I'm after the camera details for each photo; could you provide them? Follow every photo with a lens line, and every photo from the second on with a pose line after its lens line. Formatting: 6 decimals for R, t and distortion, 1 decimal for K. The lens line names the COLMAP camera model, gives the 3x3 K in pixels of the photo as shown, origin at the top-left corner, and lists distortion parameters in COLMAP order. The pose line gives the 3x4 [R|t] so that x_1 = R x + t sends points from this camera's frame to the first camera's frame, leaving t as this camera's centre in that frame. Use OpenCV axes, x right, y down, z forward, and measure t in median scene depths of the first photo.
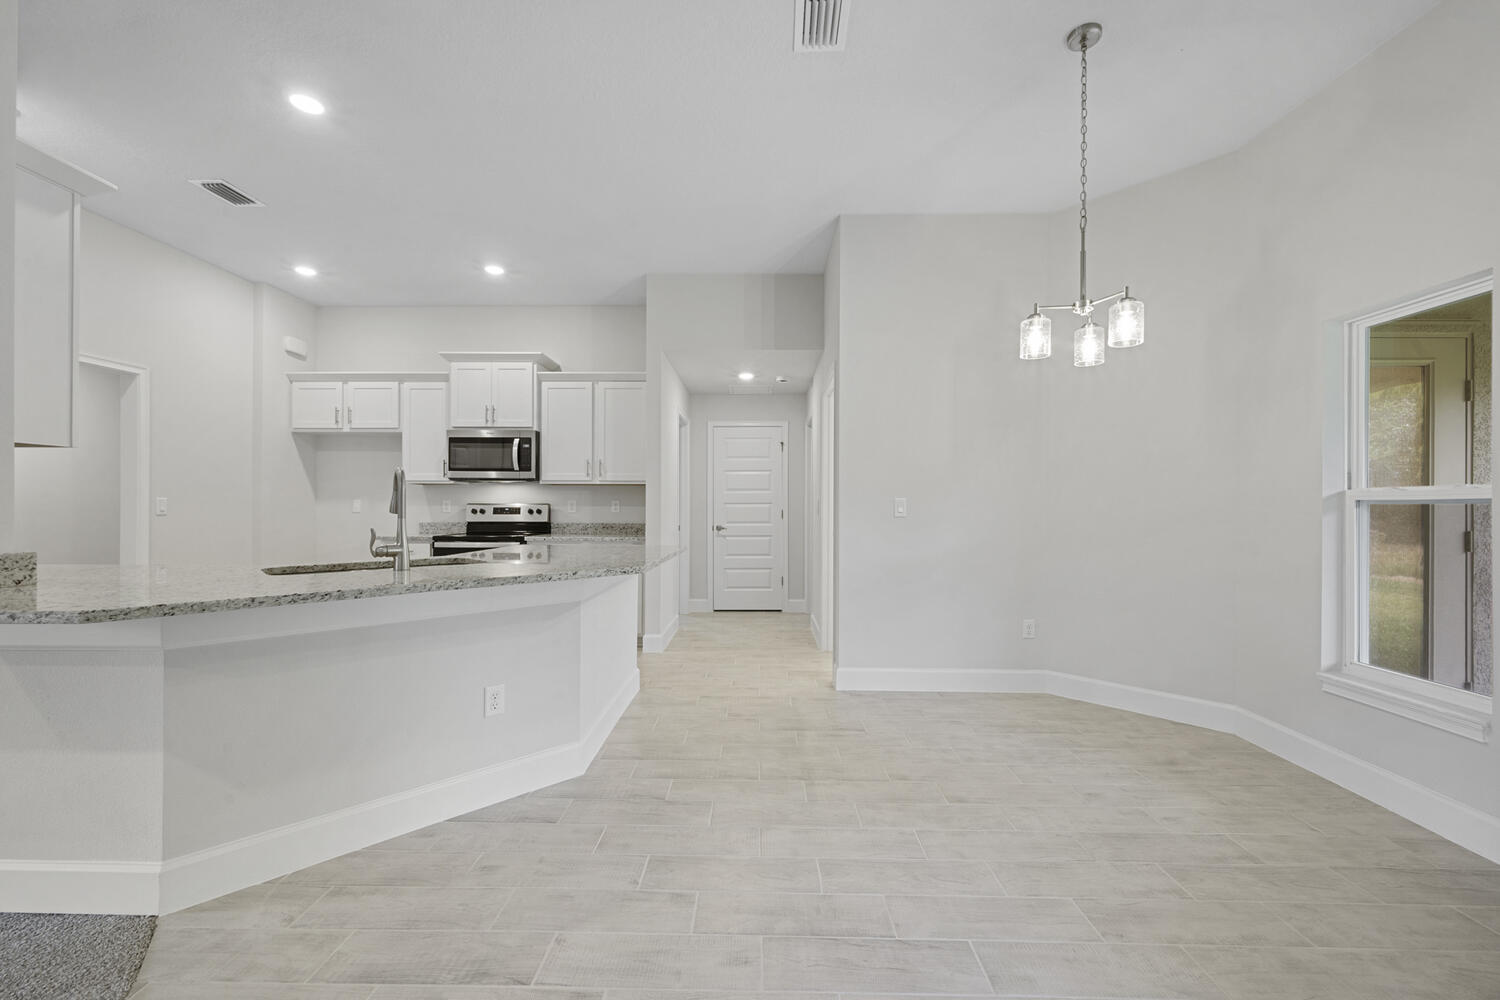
lens RADIAL K [[601.3, 0, 752.7], [0, 601.3, 508.3], [0, 0, 1]] dist [0.002496, 0.000443]
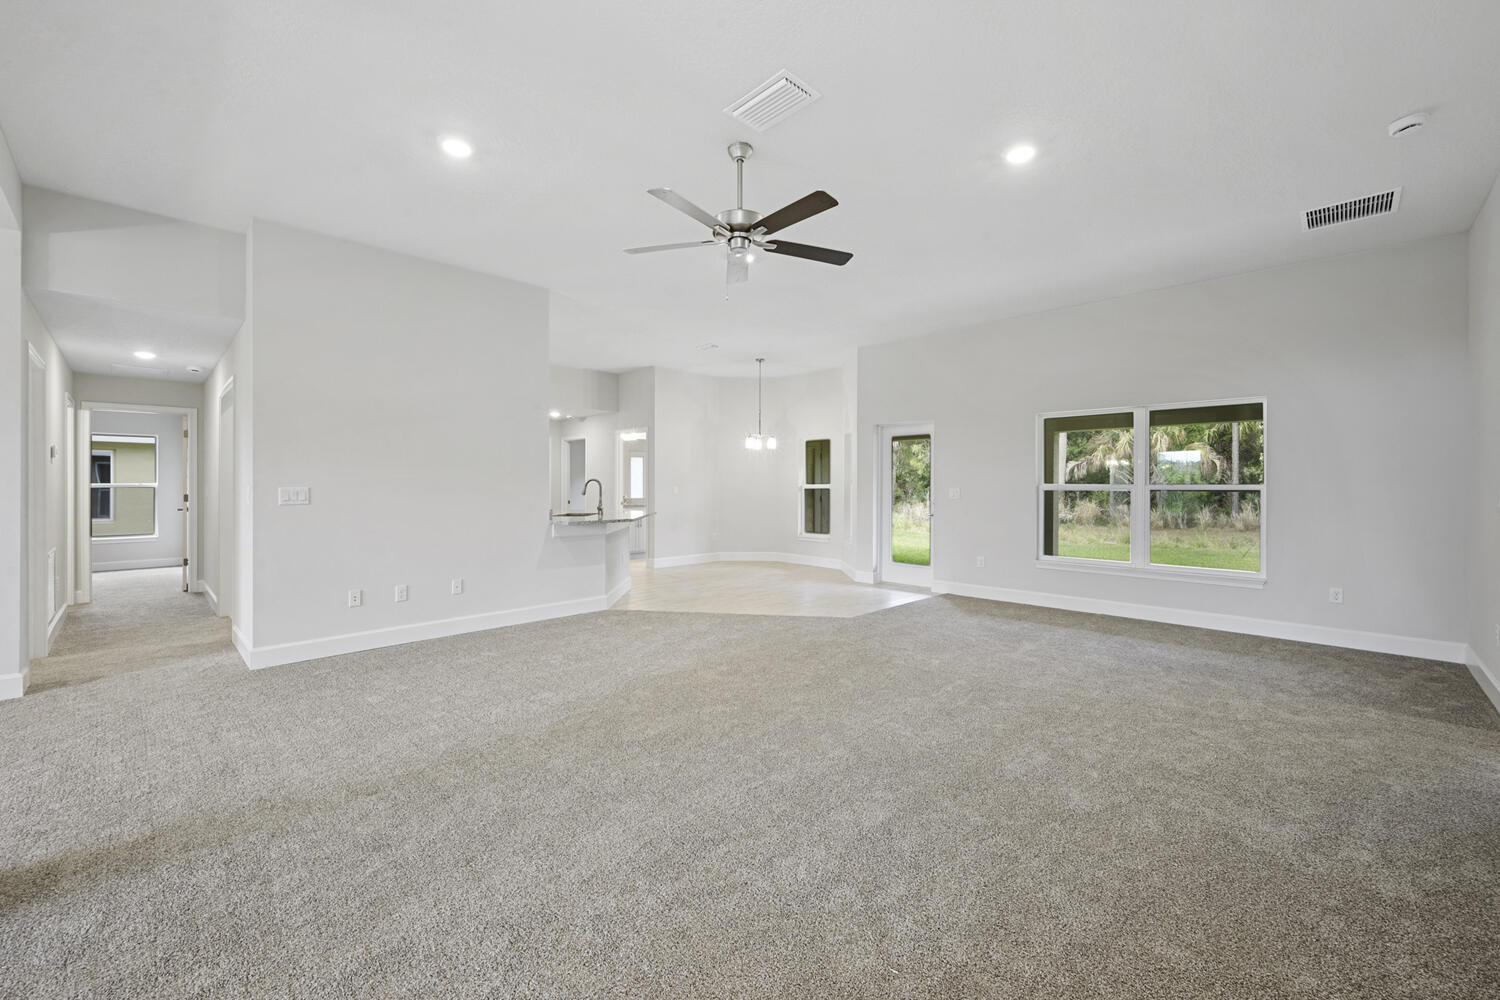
lens RADIAL K [[601.3, 0, 741.6], [0, 601.3, 492.4], [0, 0, 1]] dist [0.002496, 0.000443]
pose [[0.700828, -0.011031, 0.713245, -1.668134], [-0.001734, 0.999851, 0.017167, -0.045021], [-0.713328, -0.013268, 0.700705, -1.146948]]
